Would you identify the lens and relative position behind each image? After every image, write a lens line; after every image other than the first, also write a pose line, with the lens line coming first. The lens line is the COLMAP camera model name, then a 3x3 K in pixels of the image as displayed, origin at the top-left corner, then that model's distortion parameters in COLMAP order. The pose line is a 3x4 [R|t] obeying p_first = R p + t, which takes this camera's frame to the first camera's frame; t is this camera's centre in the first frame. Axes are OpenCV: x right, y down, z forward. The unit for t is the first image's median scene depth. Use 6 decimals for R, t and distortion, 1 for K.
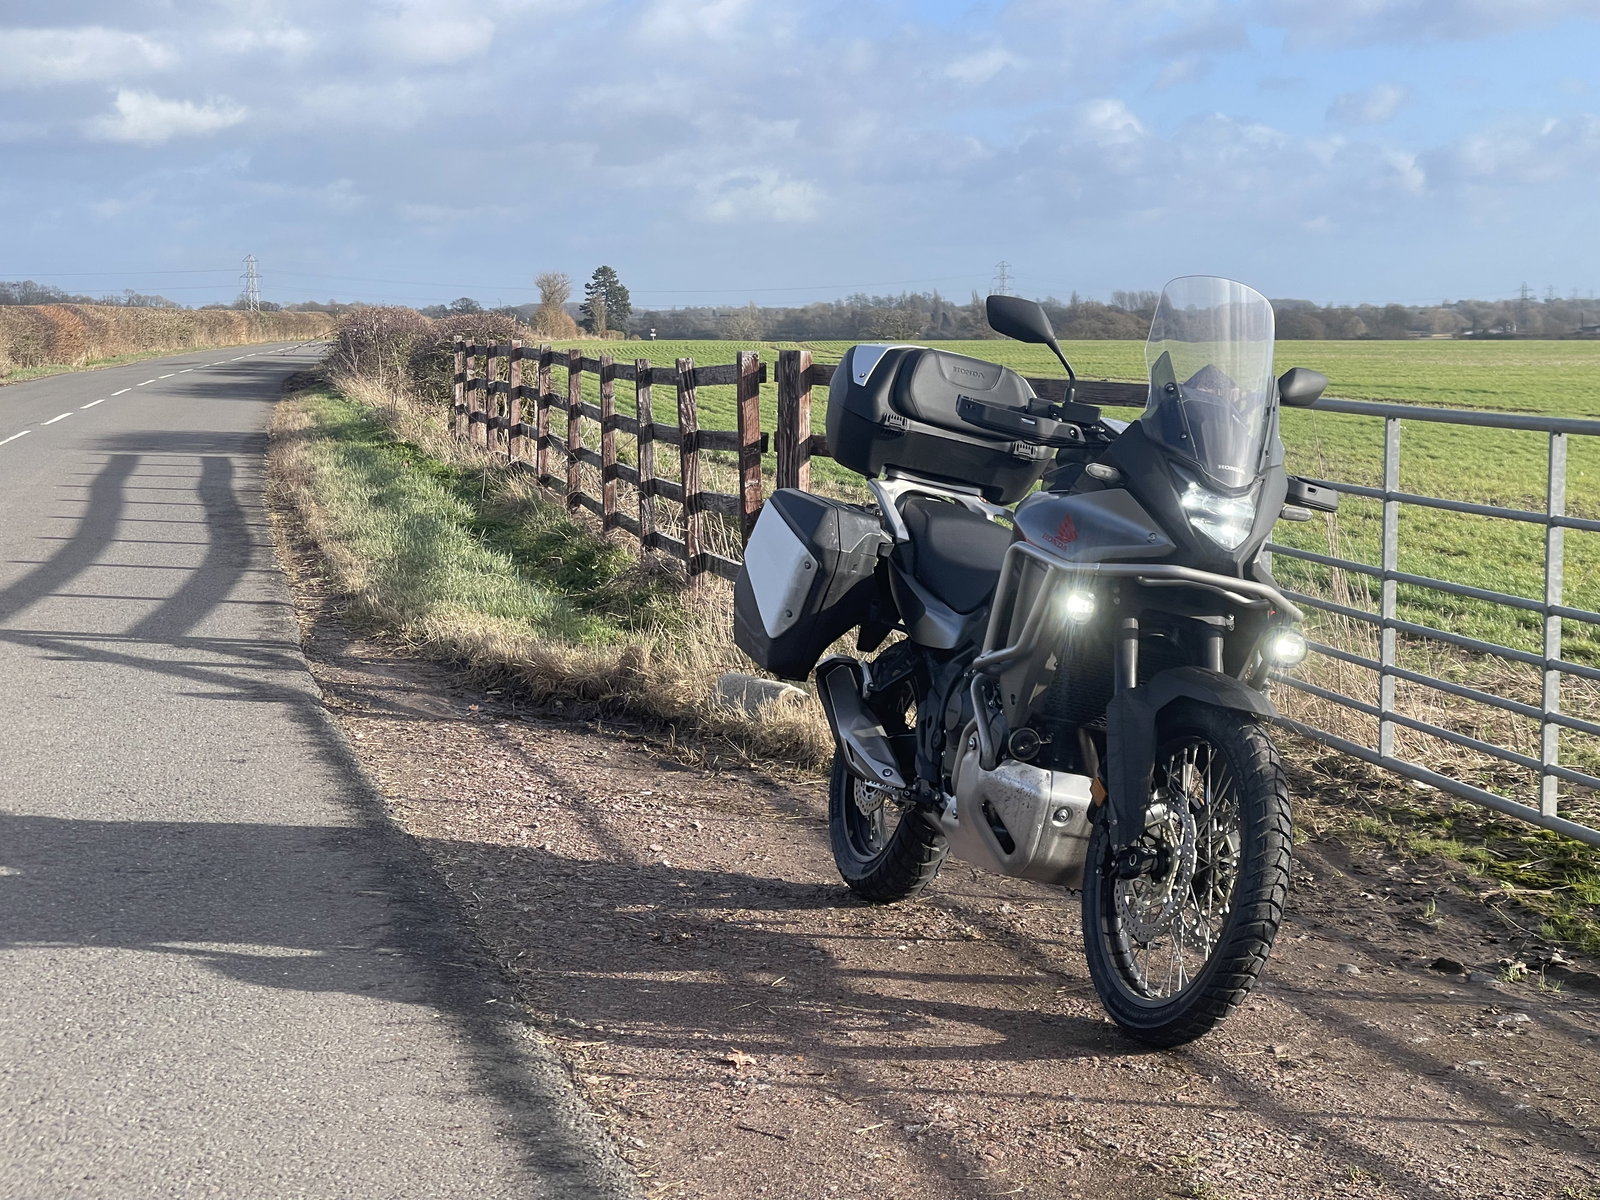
lens RADIAL K [[2959.6, 0, 802.6], [0, 2959.6, 602.8], [0, 0, 1]] dist [0.083579, 0.000000]
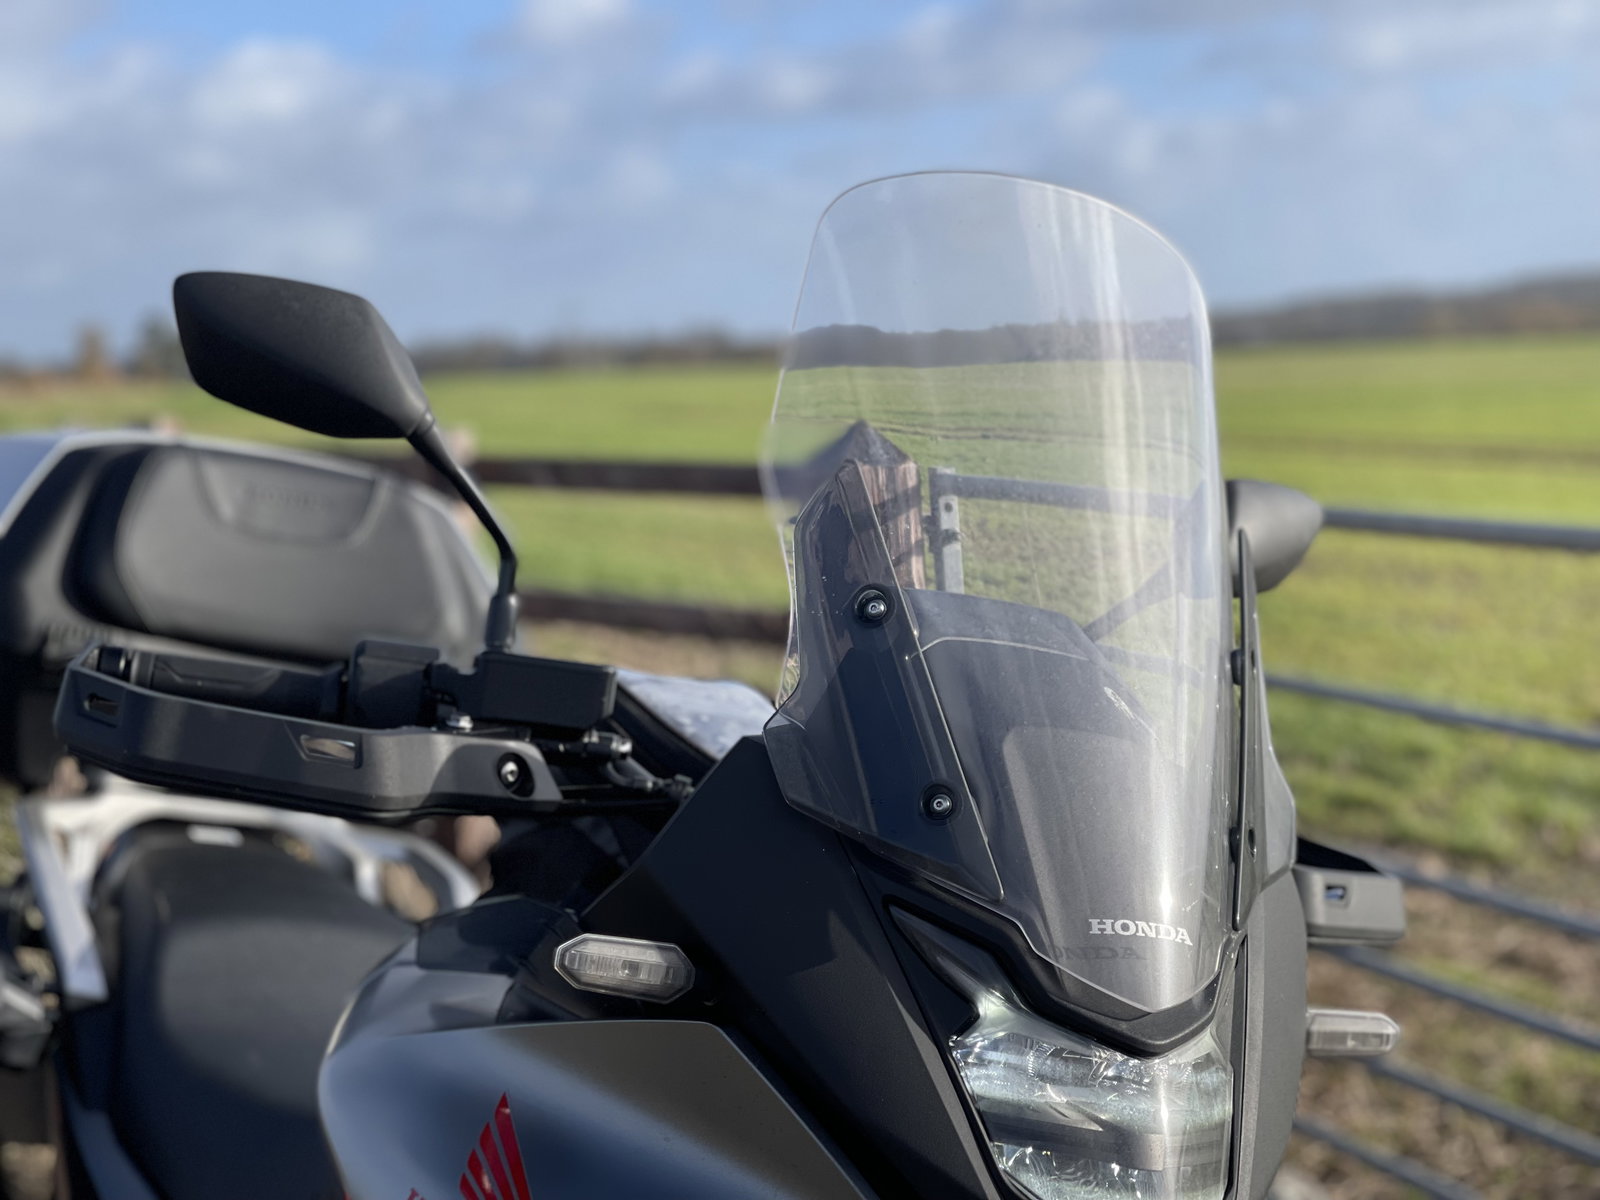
lens RADIAL K [[2959.6, 0, 802.4], [0, 2959.6, 598.9], [0, 0, 1]] dist [0.083579, 0.000000]
pose [[0.988230, -0.056829, 0.142030, 0.070047], [0.058084, 0.998301, -0.004703, -0.061652], [-0.141521, 0.012898, 0.989851, 0.639294]]
